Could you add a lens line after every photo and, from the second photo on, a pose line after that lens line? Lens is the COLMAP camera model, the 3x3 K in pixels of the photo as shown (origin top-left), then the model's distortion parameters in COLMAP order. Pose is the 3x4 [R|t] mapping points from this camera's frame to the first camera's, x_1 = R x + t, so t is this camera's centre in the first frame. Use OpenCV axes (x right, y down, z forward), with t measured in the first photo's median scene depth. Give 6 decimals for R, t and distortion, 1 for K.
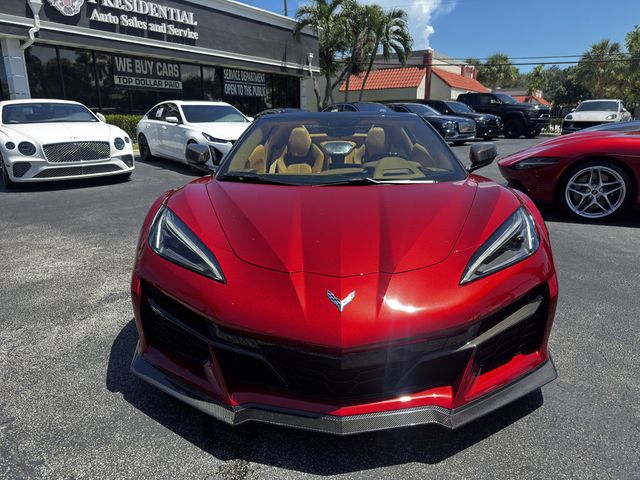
lens RADIAL K [[445.1, 0, 320.0], [0, 445.1, 240.0], [0, 0, 1]] dist [0.000185, -0.010856]
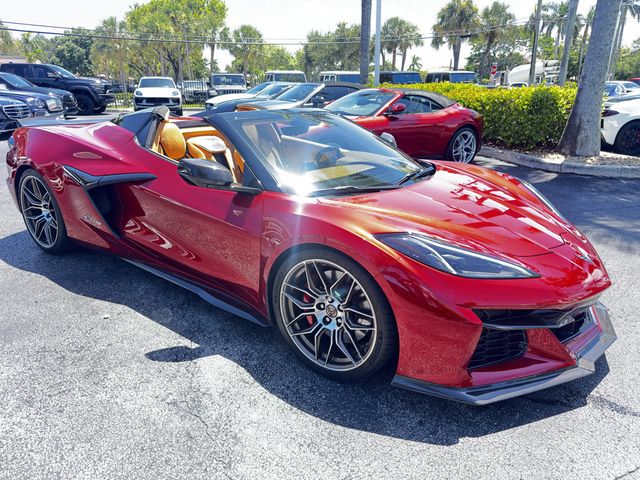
lens RADIAL K [[445.1, 0, 320.0], [0, 445.1, 240.0], [0, 0, 1]] dist [0.000185, -0.010856]
pose [[0.554203, -0.255610, 0.792163, -0.119748], [0.210368, 0.963799, 0.163817, -0.024681], [-0.805360, 0.075857, 0.587912, 0.065476]]
